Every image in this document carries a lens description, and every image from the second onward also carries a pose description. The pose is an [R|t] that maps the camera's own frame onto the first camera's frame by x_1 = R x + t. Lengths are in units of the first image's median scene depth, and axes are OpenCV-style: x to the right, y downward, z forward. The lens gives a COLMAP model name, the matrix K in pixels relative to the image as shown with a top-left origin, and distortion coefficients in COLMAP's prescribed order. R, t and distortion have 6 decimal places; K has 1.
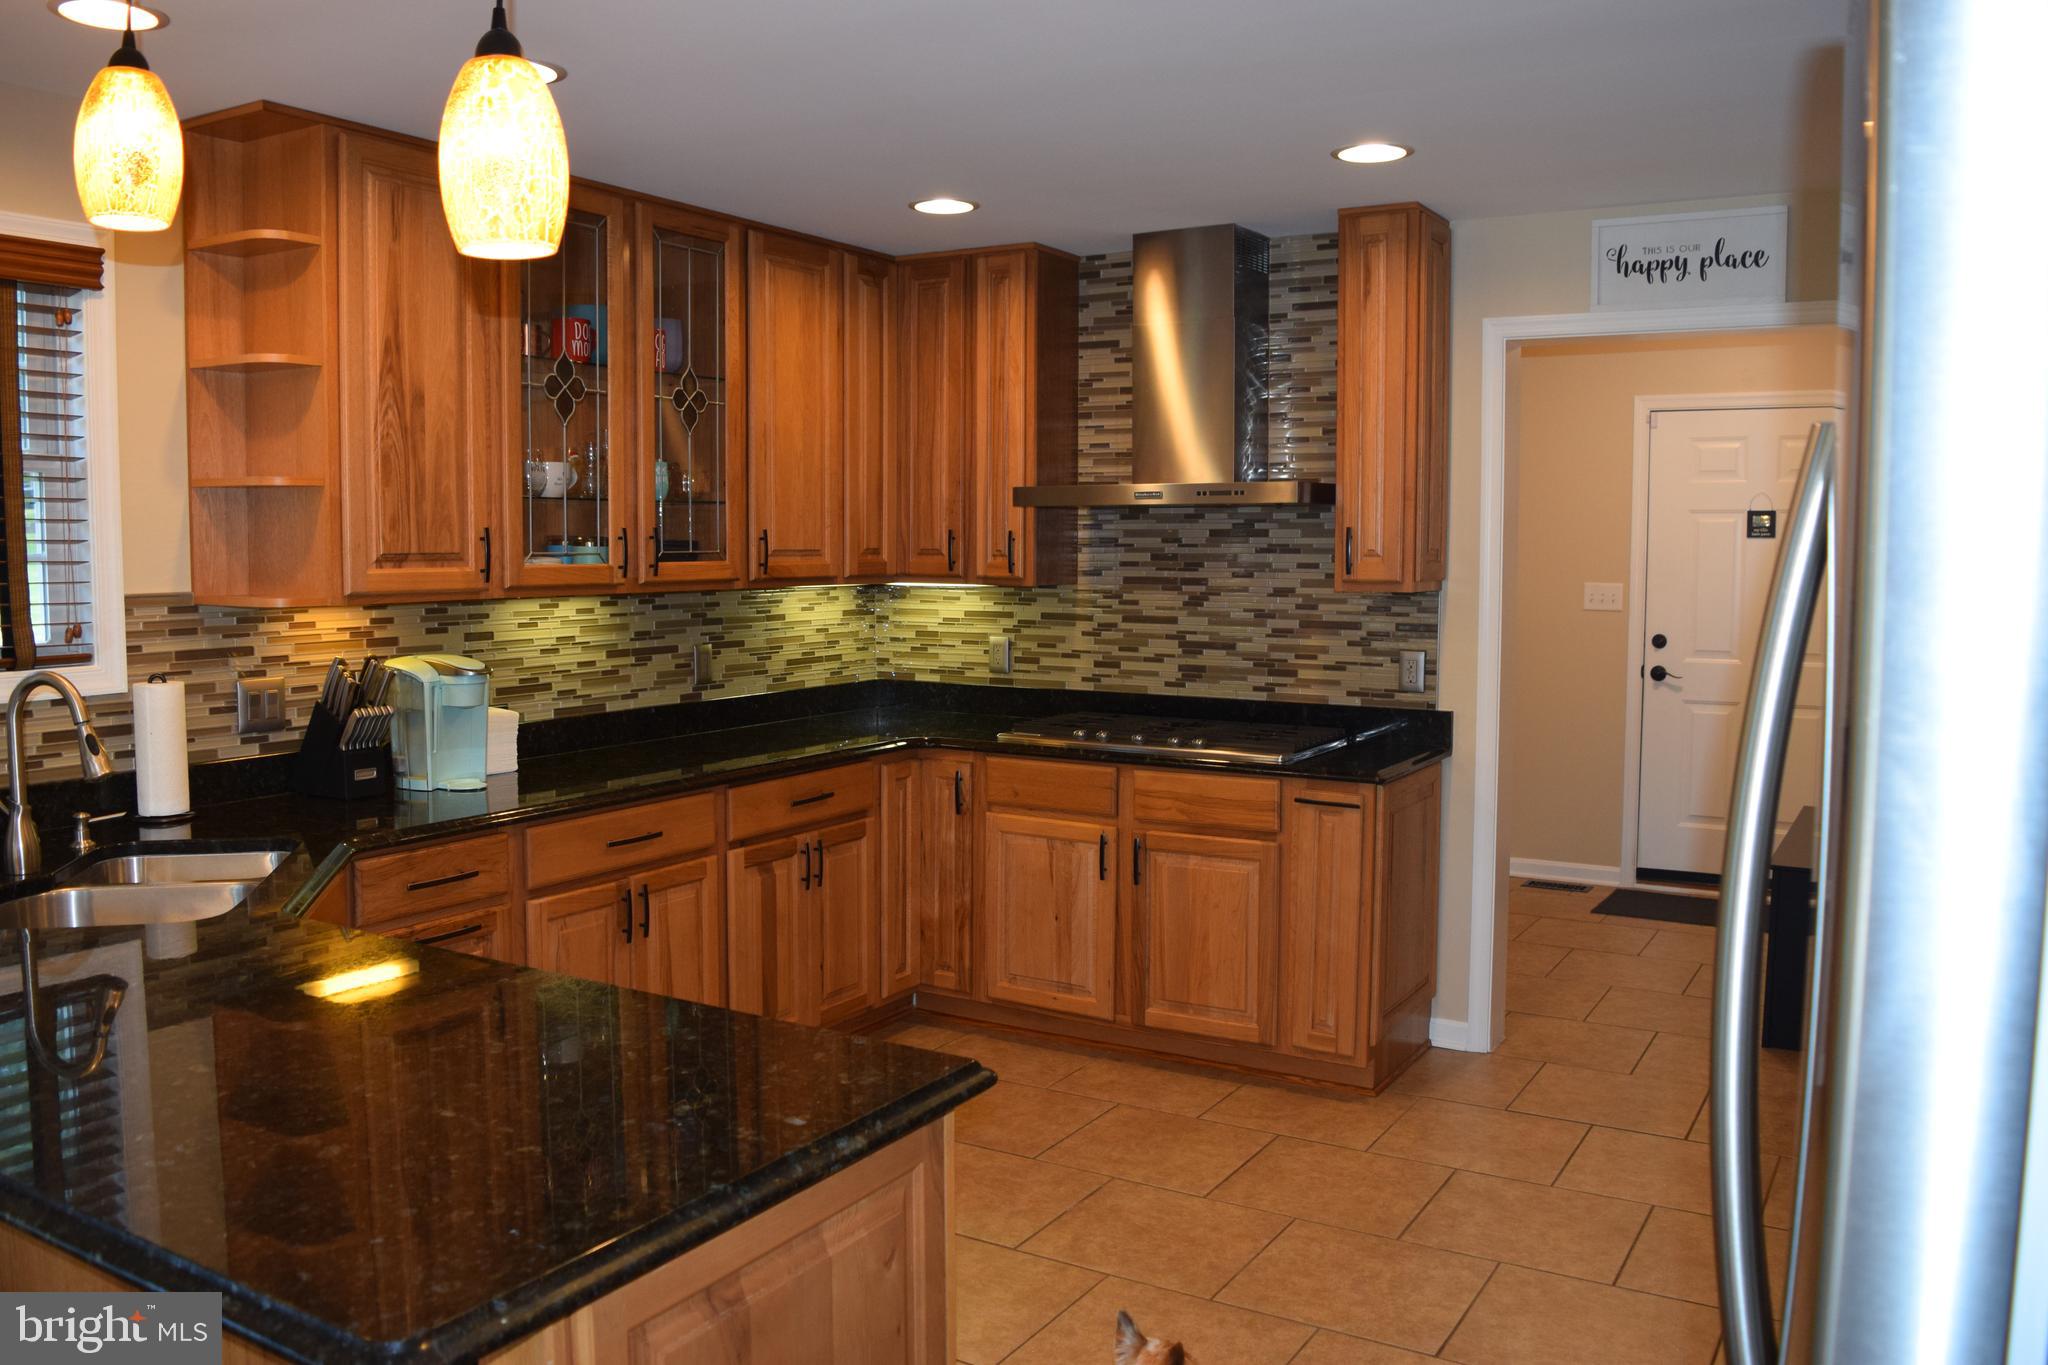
lens RADIAL K [[1615.7, 0, 1016.4], [0, 1615.7, 677.4], [0, 0, 1]] dist [-0.088265, 0.006401]
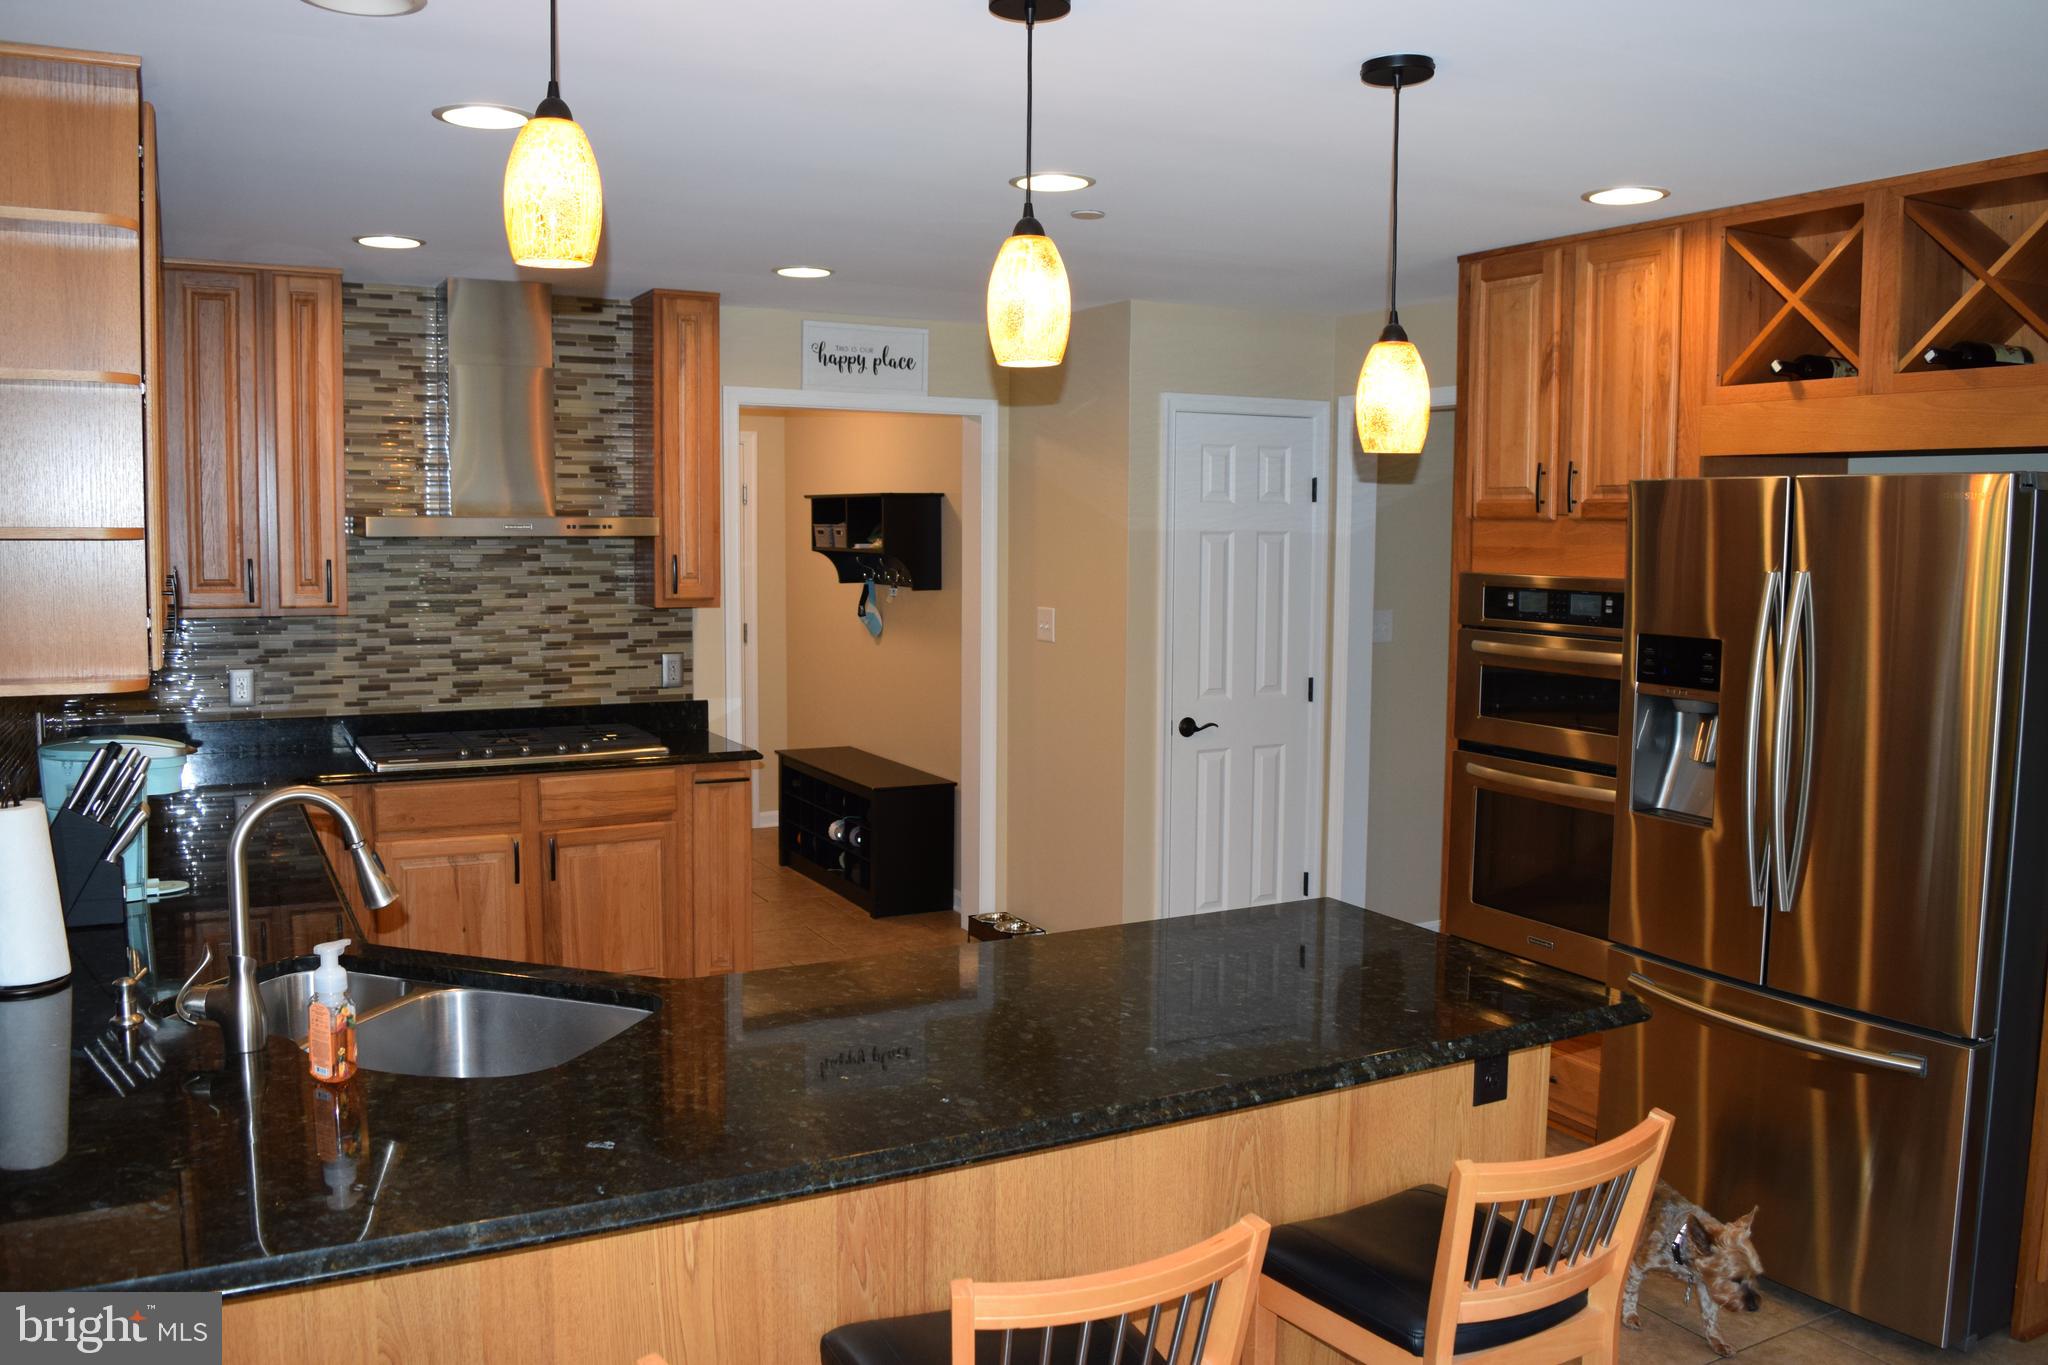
lens RADIAL K [[1615.7, 0, 1016.4], [0, 1615.7, 677.4], [0, 0, 1]] dist [-0.088265, 0.006401]
pose [[0.506166, -0.078155, 0.858888, -0.635065], [0.064761, 0.996518, 0.052514, -0.043259], [-0.860001, 0.029042, 0.509465, 0.148734]]
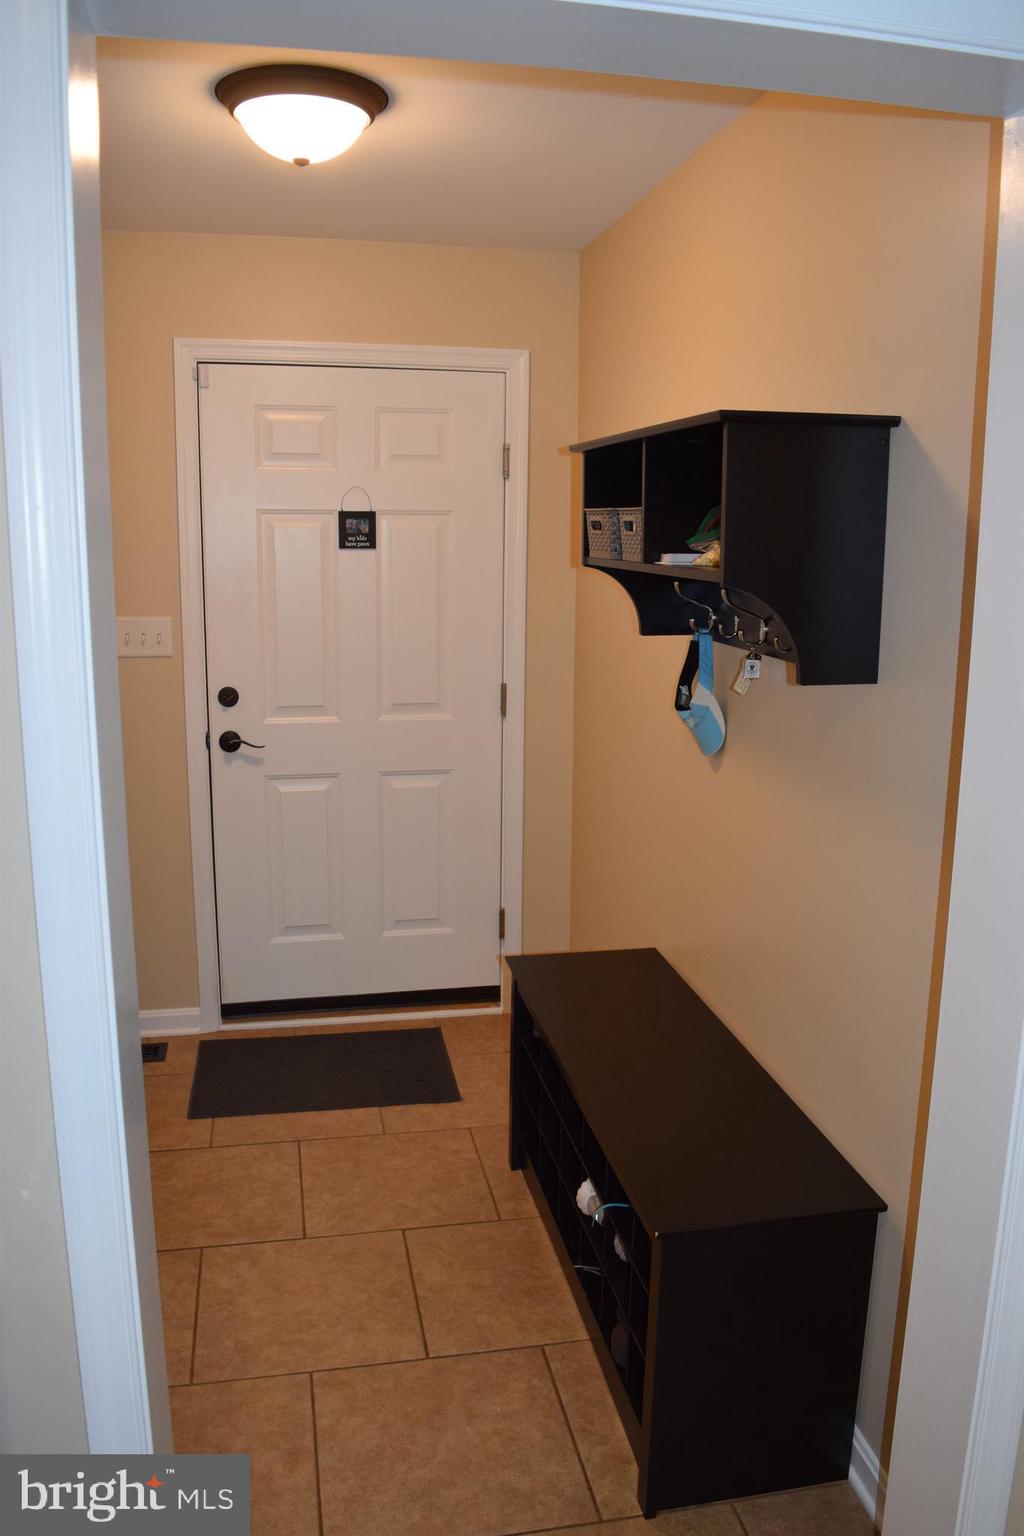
lens RADIAL K [[1184.9, 0, 508.2], [0, 1184.9, 764.5], [0, 0, 1]] dist [-0.085033, 0.000843]
pose [[0.731758, -0.124367, 0.670122, 0.187882], [0.040874, 0.989449, 0.138997, -0.081573], [-0.680338, -0.074321, 0.729120, 0.713569]]
